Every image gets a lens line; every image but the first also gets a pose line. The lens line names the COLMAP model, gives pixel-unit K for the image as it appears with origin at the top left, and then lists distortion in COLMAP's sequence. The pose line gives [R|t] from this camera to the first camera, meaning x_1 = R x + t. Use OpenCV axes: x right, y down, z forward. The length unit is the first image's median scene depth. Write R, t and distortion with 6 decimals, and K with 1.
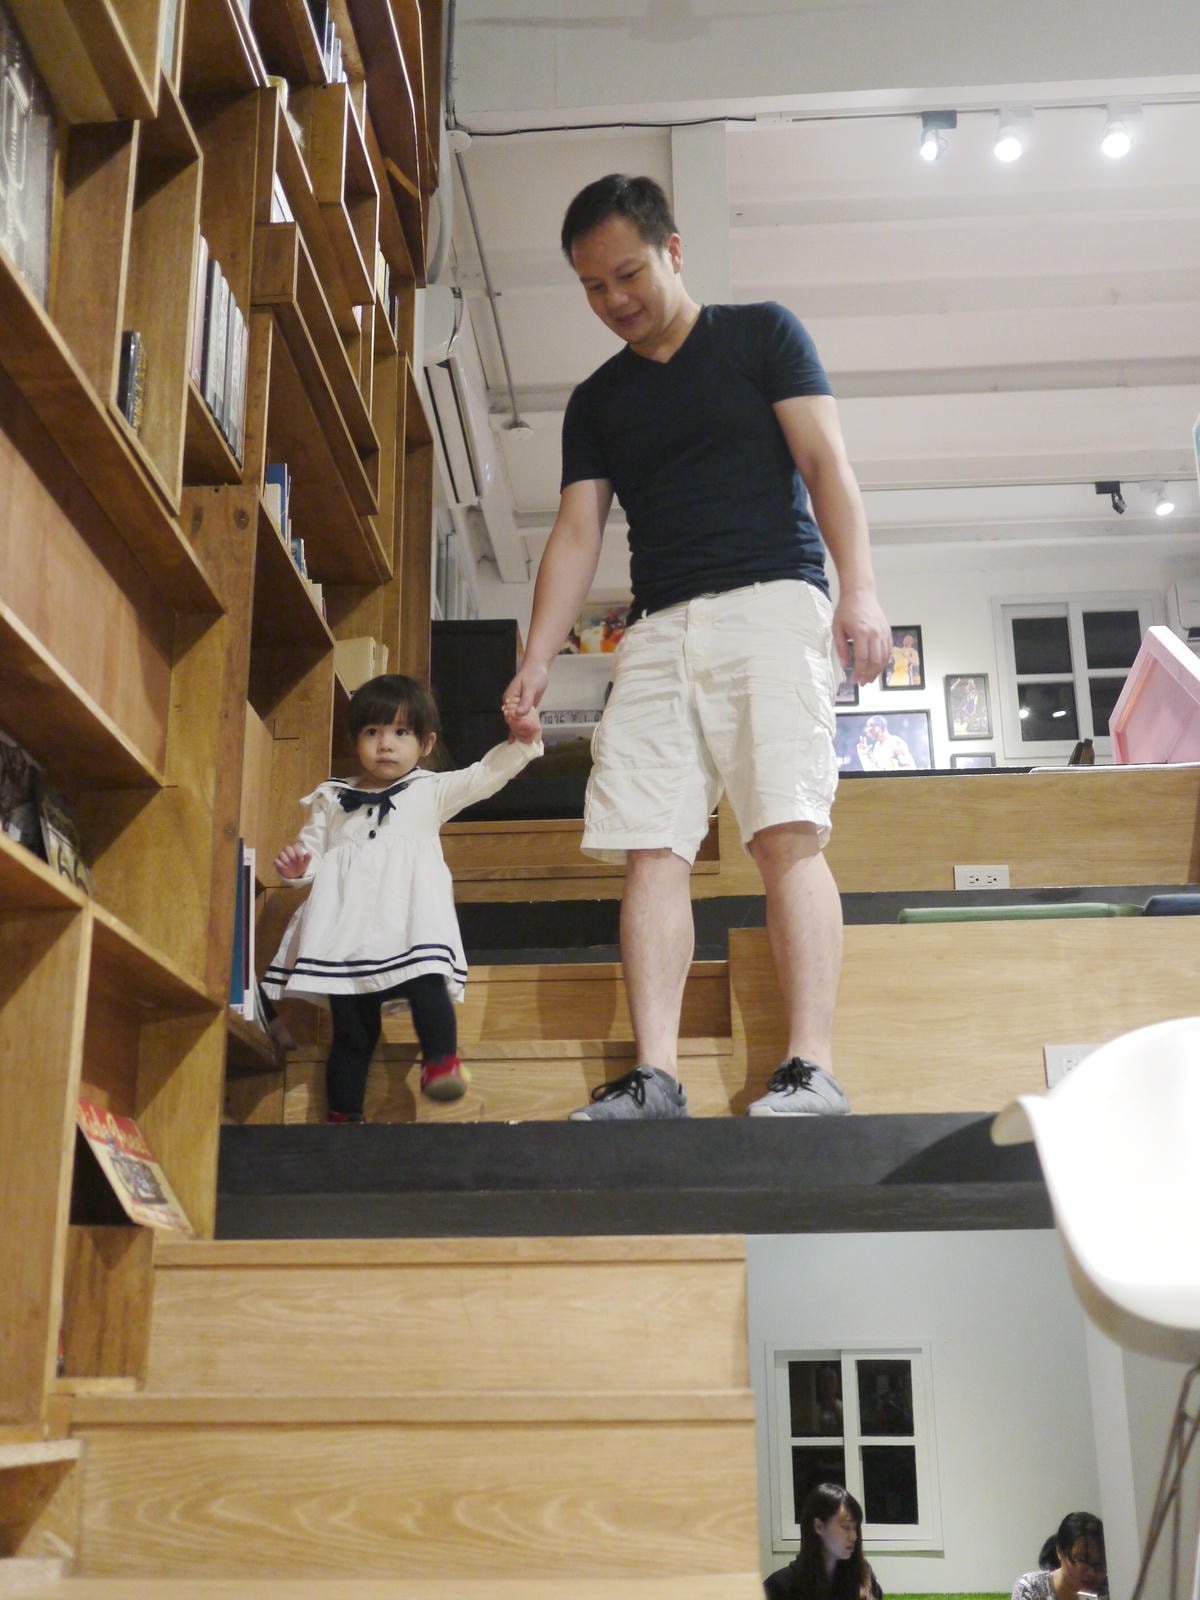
lens RADIAL K [[1791.5, 0, 604.4], [0, 1791.5, 802.4], [0, 0, 1]] dist [-0.025249, 0.033623]
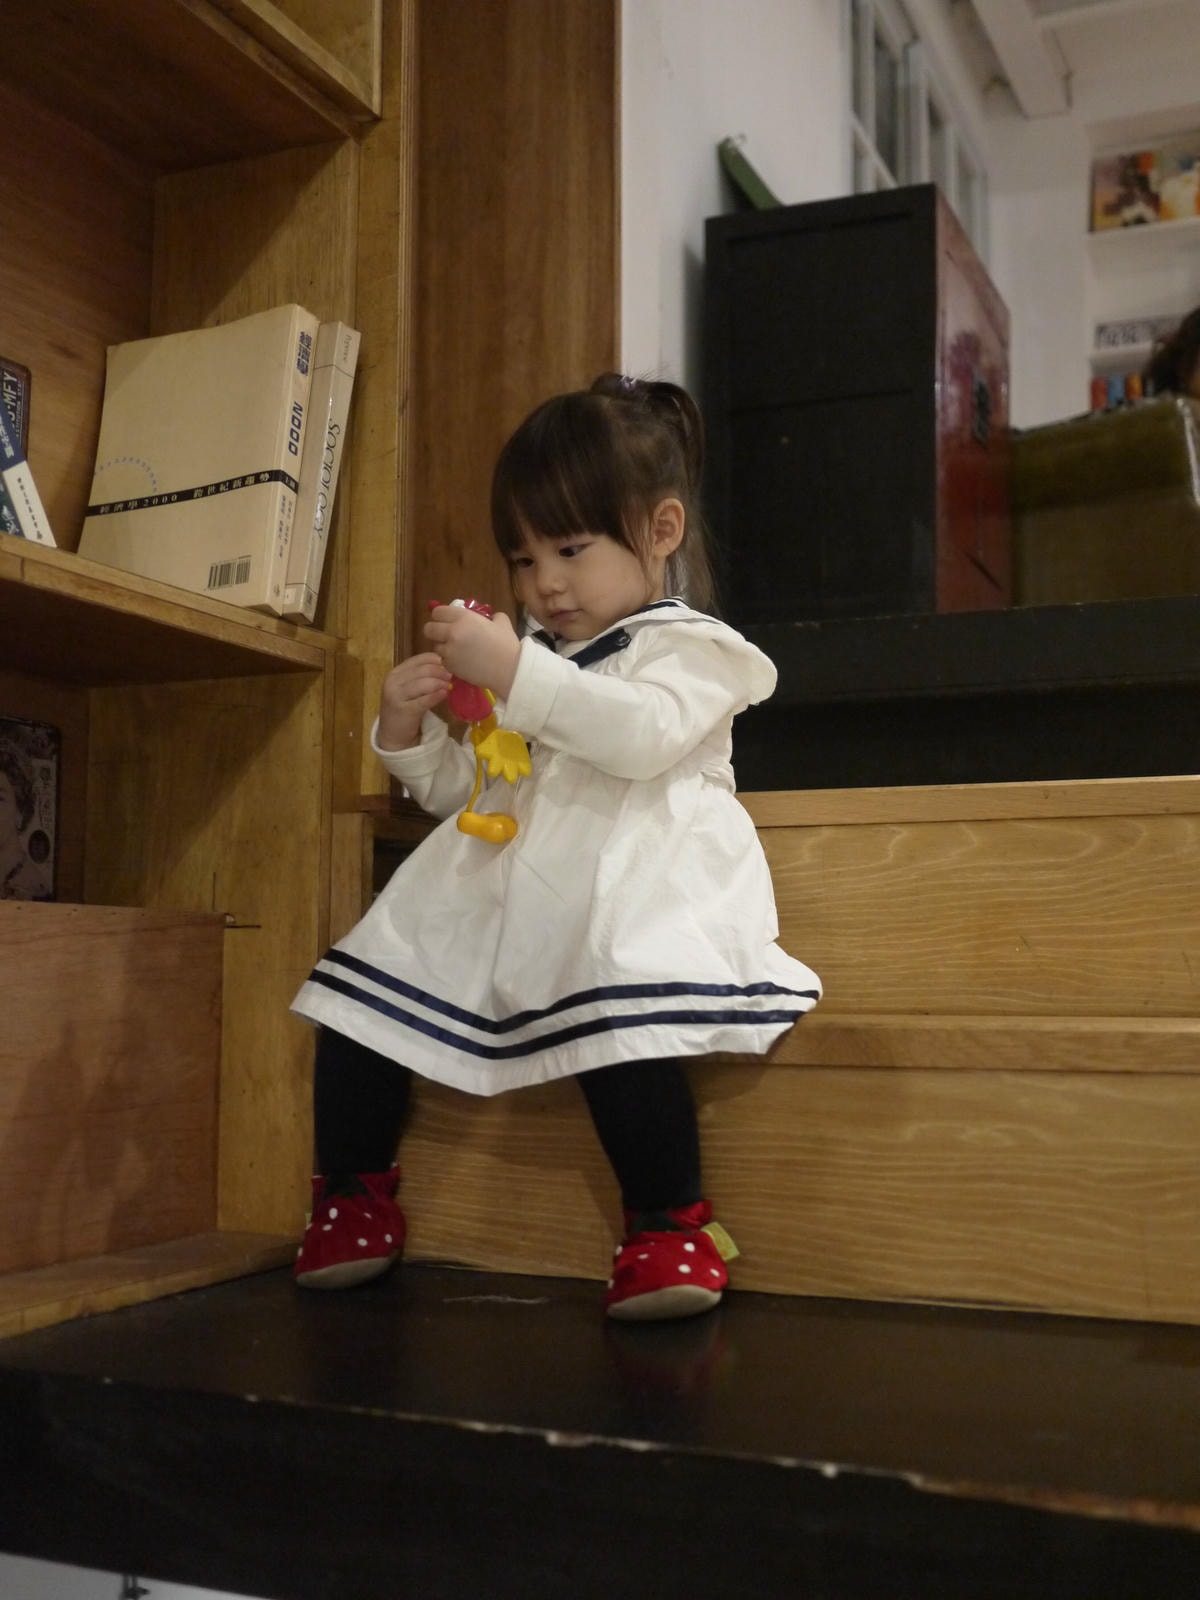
lens RADIAL K [[1803.2, 0, 600.0], [0, 1803.2, 800.0], [0, 0, 1]] dist [-0.017171, 0.002031]
pose [[0.934895, -0.017630, -0.354487, 0.060786], [0.093841, 0.975502, 0.198972, -0.087971], [0.342295, -0.219284, 0.913646, 0.955006]]
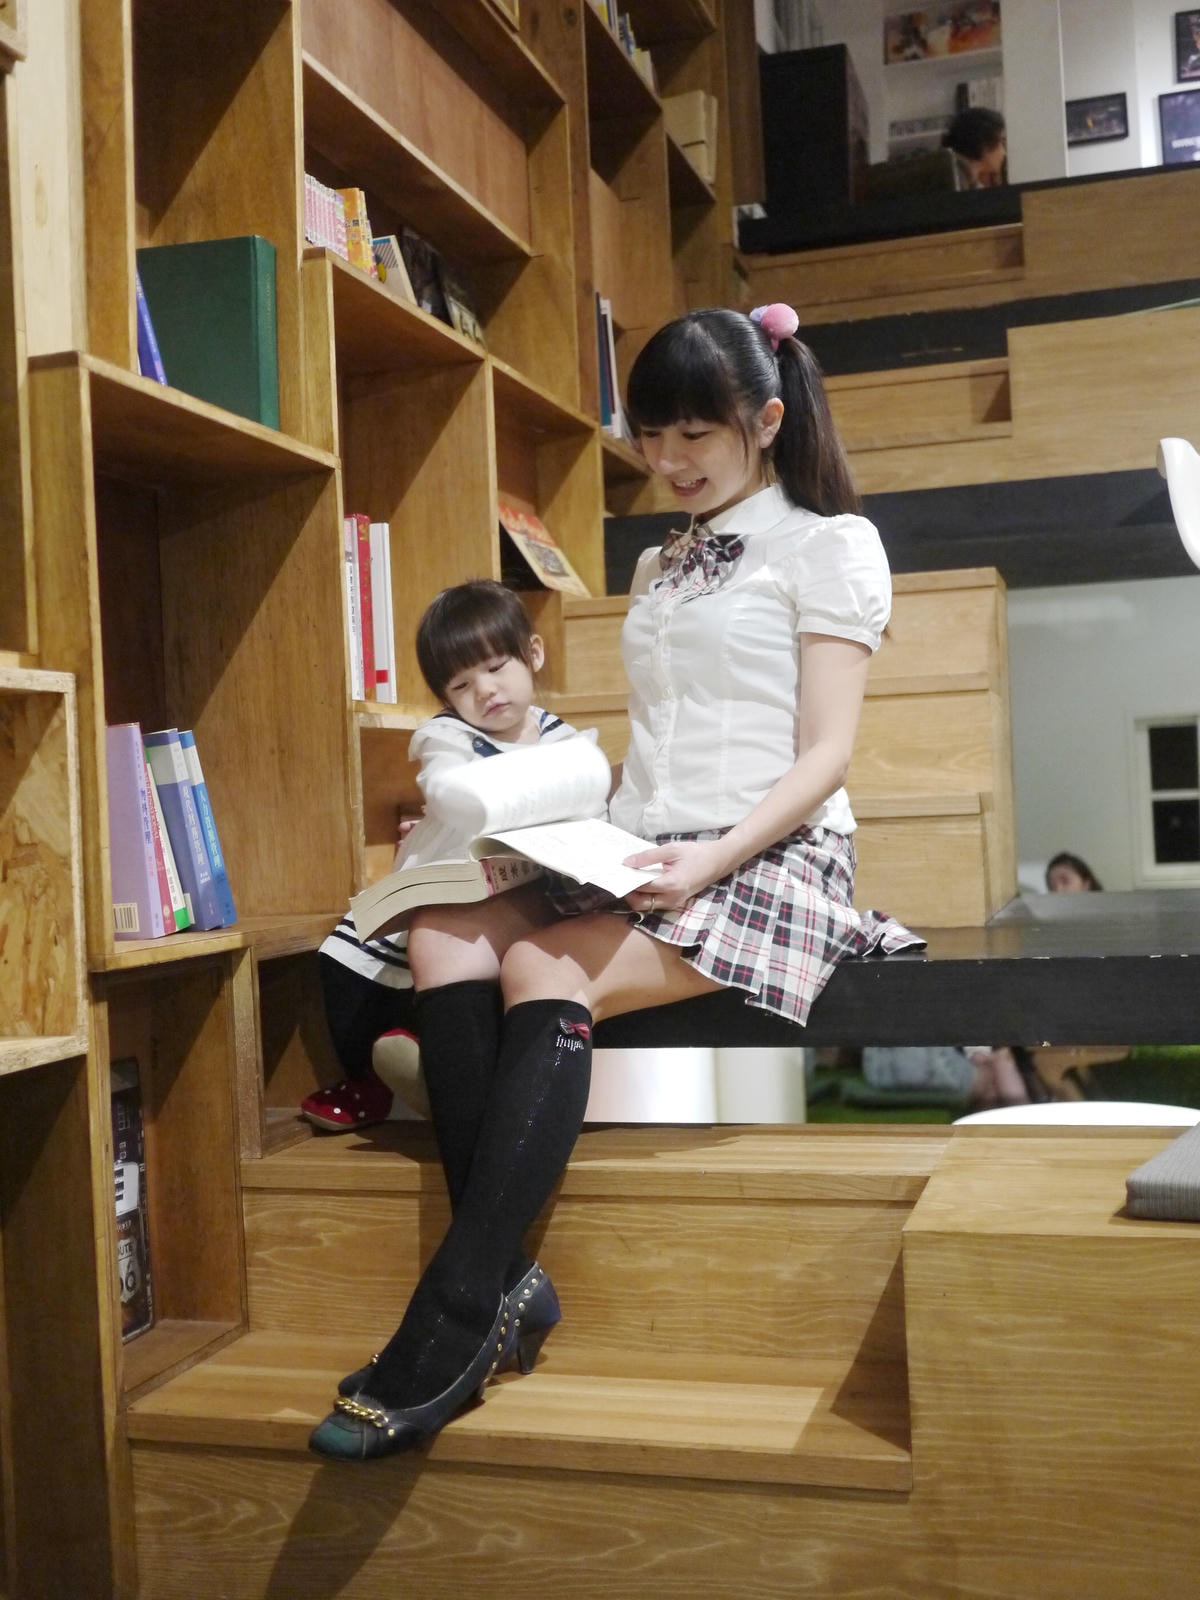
lens RADIAL K [[1794.5, 0, 594.5], [0, 1794.5, 795.2], [0, 0, 1]] dist [-0.029189, 0.039805]
pose [[0.971628, -0.034887, -0.233927, 0.070593], [0.104873, 0.950063, 0.293907, -0.013214], [0.211992, -0.310101, 0.926767, -0.252530]]
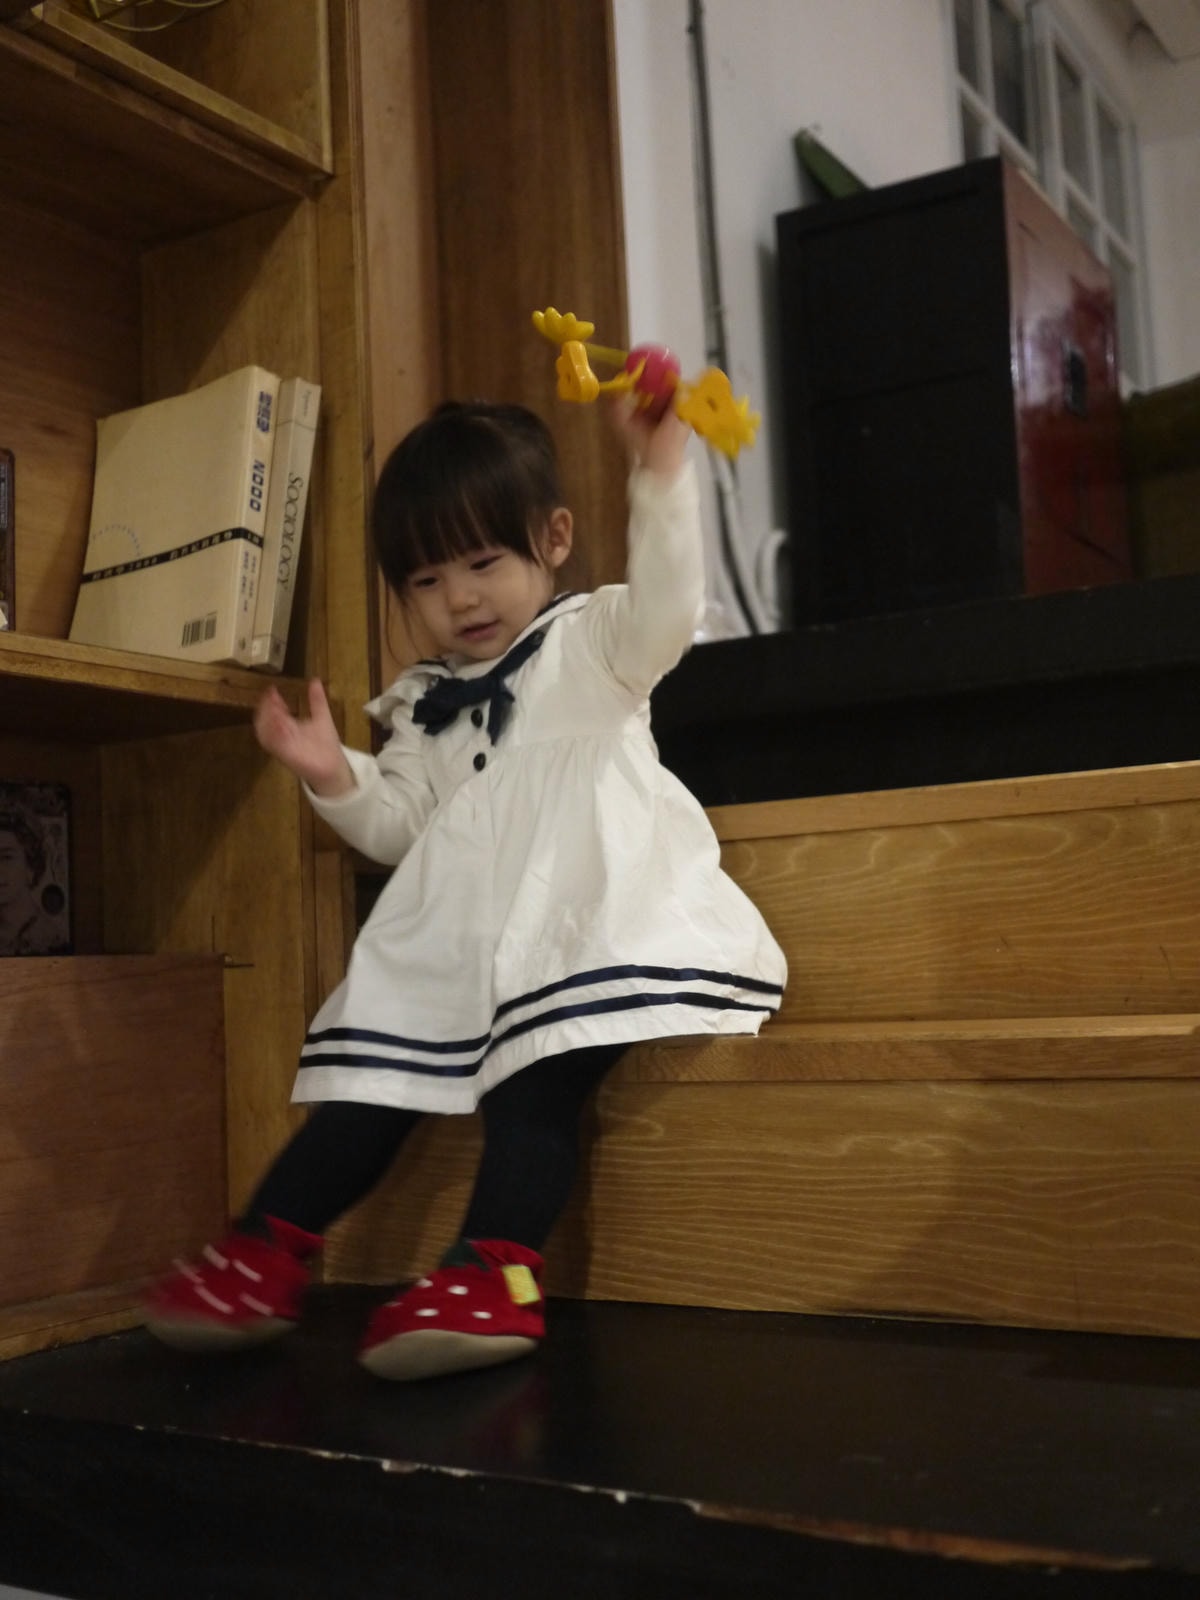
lens RADIAL K [[1805.3, 0, 600.0], [0, 1805.3, 800.0], [0, 0, 1]] dist [-0.015210, -0.001946]
pose [[0.874061, -0.071791, -0.480483, 0.131873], [0.180796, 0.966051, 0.184550, -0.087602], [0.450922, -0.248177, 0.857367, 0.979376]]
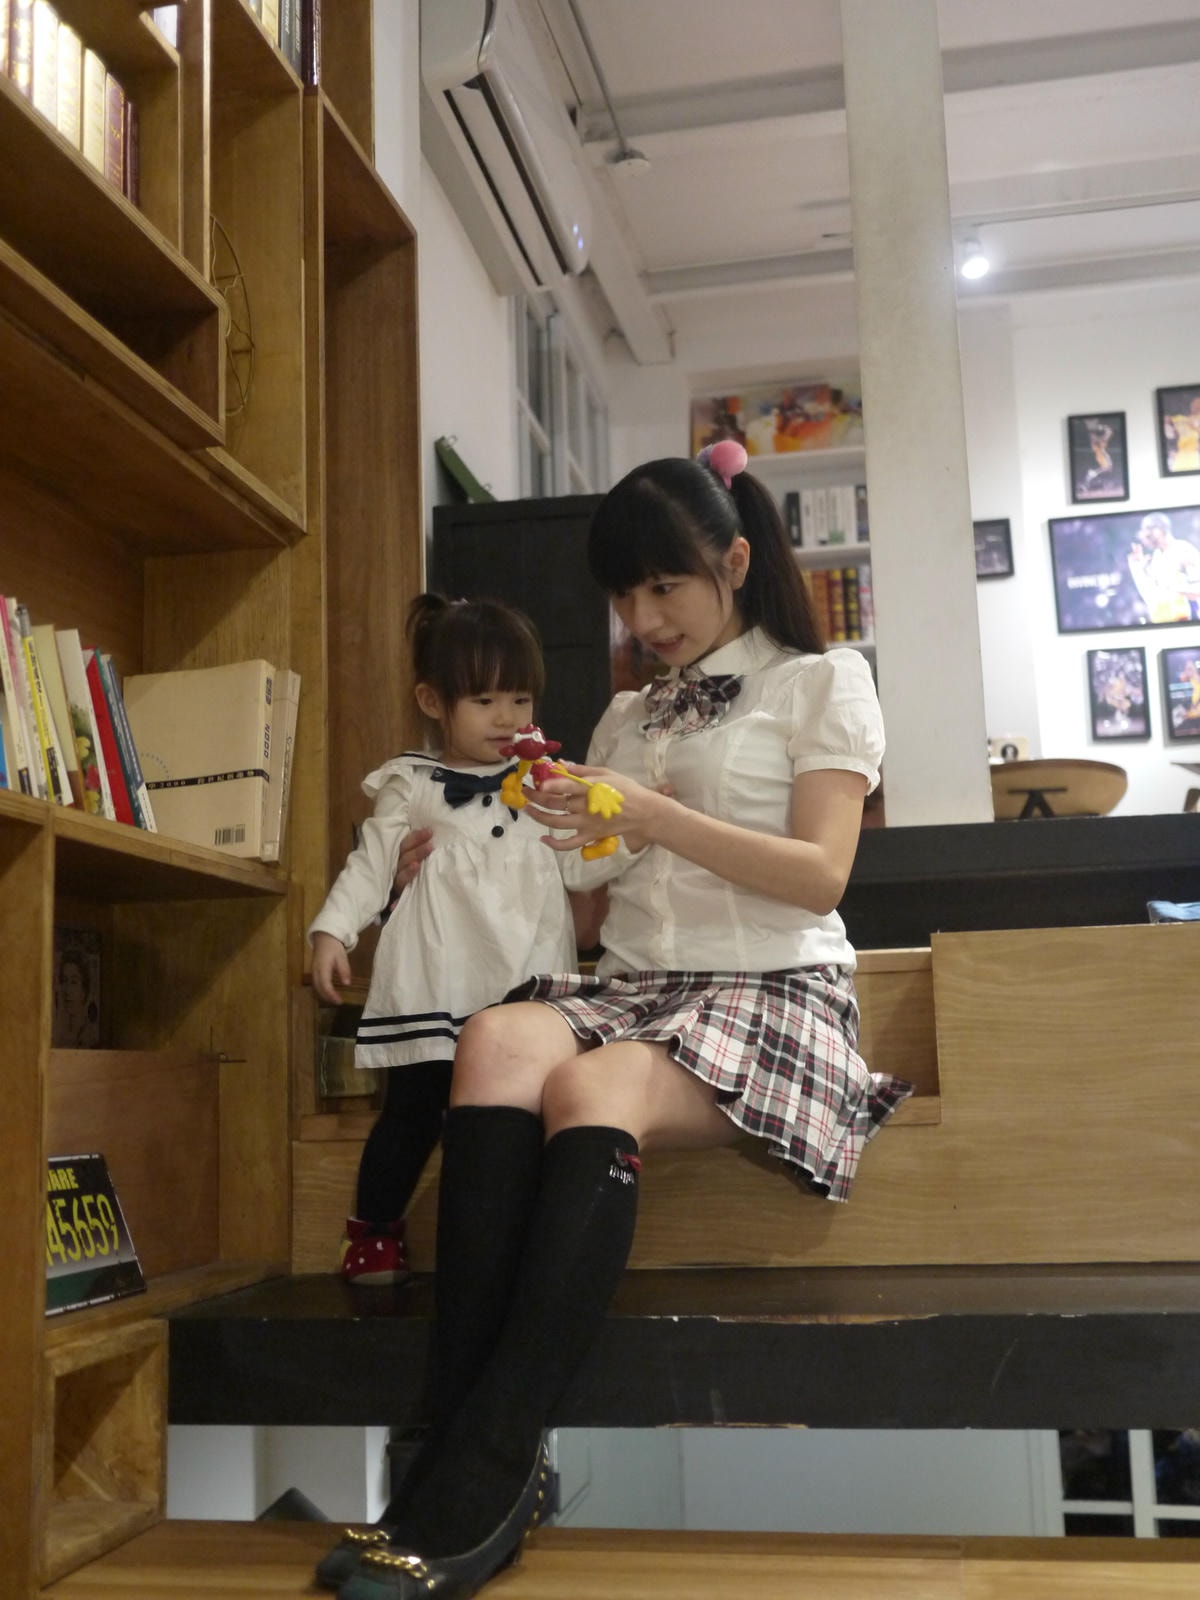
lens RADIAL K [[1794.5, 0, 594.5], [0, 1794.5, 795.2], [0, 0, 1]] dist [-0.029189, 0.039805]
pose [[0.990148, -0.040396, -0.134072, 0.051996], [0.061275, 0.985939, 0.155463, -0.180169], [0.125907, -0.162147, 0.978701, 0.674047]]
